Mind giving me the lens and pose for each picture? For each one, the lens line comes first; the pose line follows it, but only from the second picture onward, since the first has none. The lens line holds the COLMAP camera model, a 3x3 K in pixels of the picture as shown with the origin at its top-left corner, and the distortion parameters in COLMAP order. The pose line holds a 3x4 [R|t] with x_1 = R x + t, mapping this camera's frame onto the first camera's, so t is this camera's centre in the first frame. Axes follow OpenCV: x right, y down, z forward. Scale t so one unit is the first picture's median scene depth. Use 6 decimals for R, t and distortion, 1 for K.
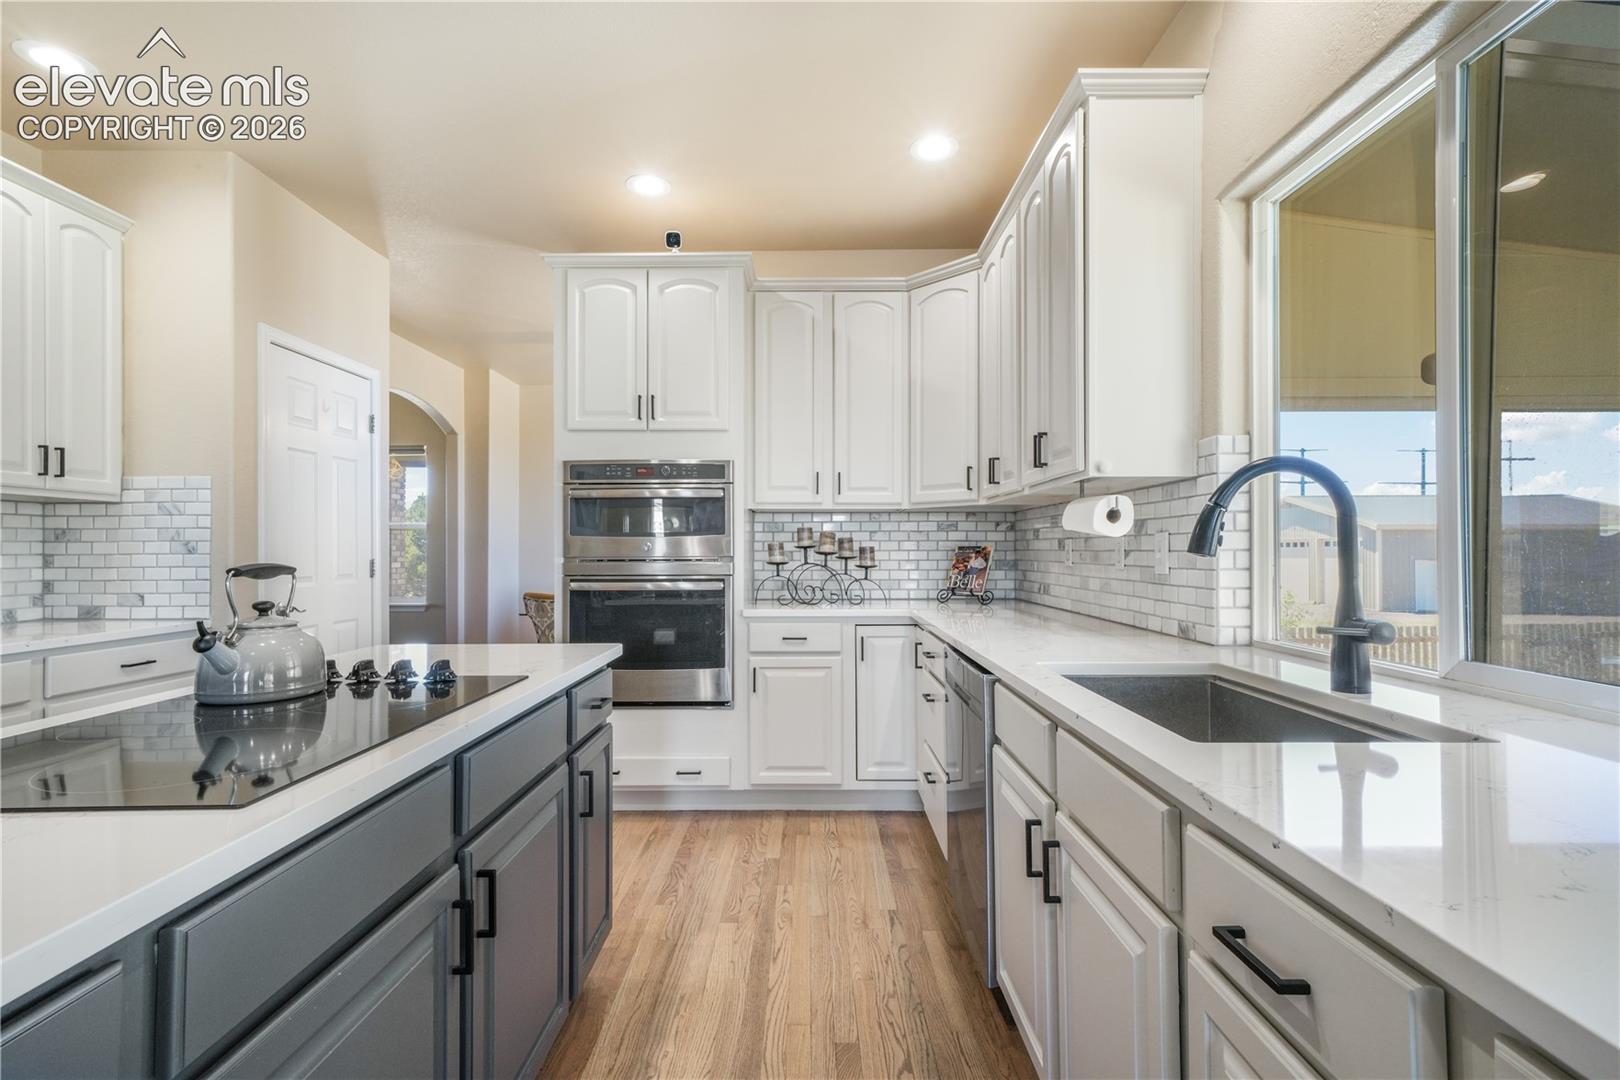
lens RADIAL K [[715.7, 0, 815.1], [0, 715.7, 542.3], [0, 0, 1]] dist [0.004622, 0.001005]
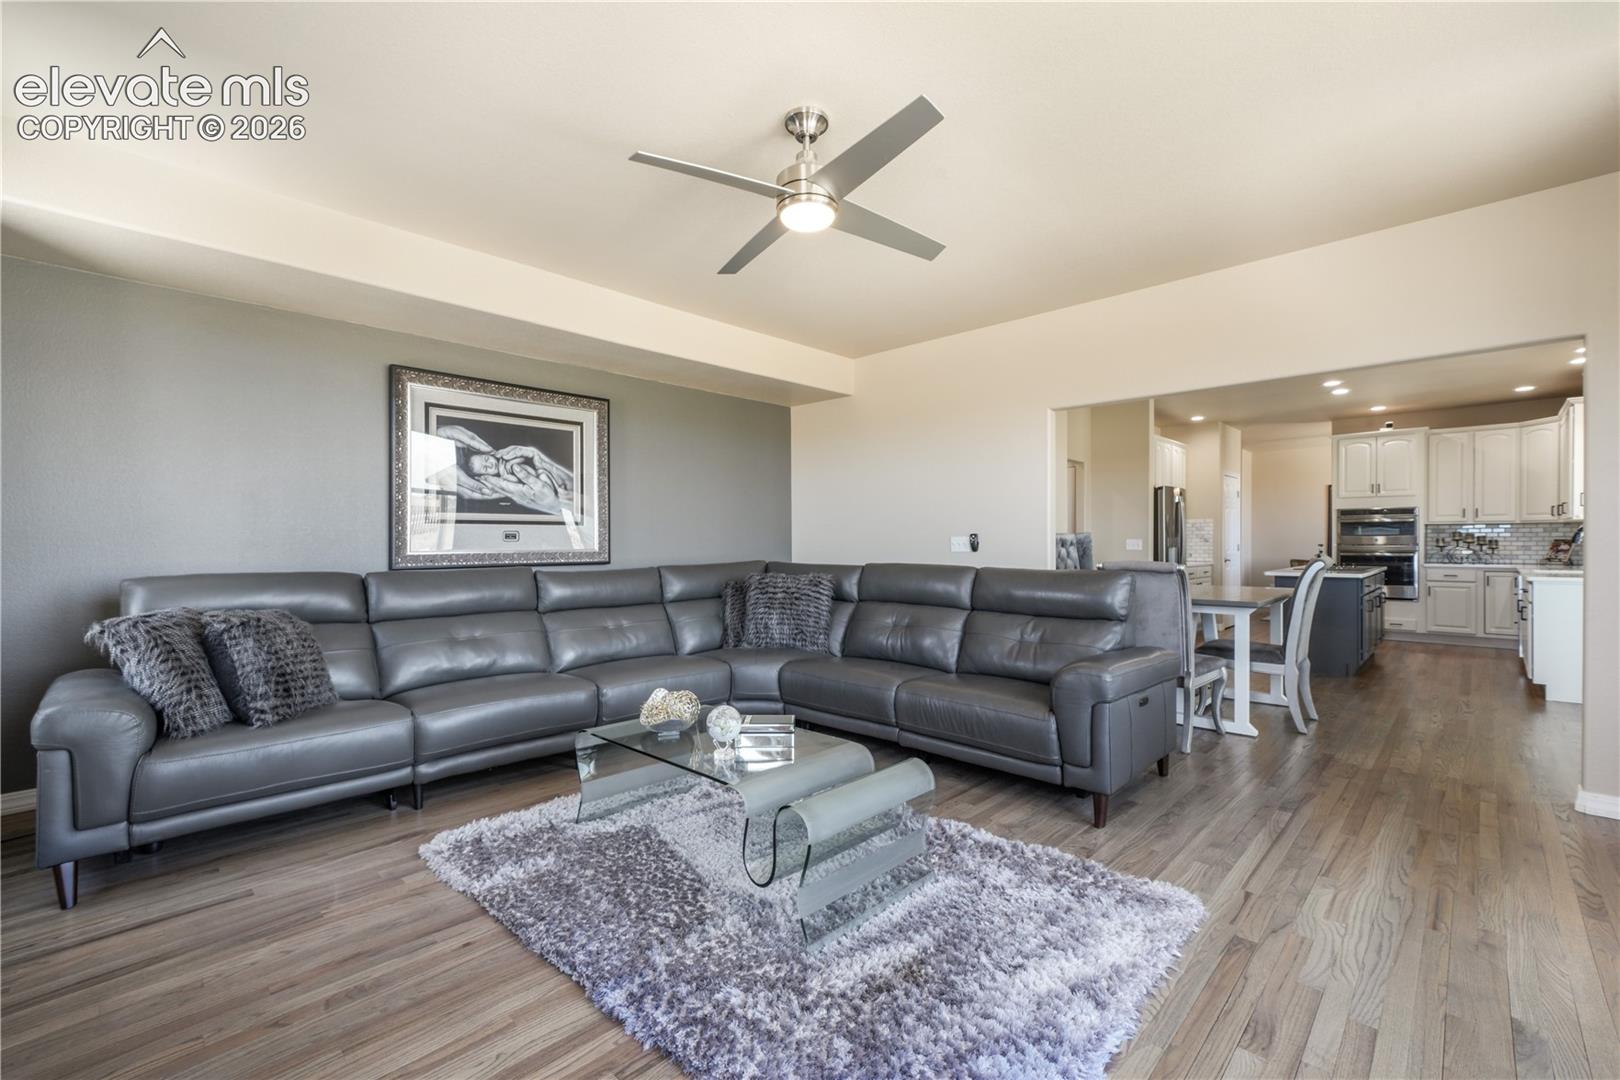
lens RADIAL K [[698.1, 0, 798.4], [0, 698.1, 542.1], [0, 0, 1]] dist [0.000811, 0.000392]
pose [[0.704796, 0.003064, -0.709404, 0.094397], [0.010204, 0.999843, 0.014455, -0.043265], [0.709337, -0.017427, 0.704654, -2.271478]]
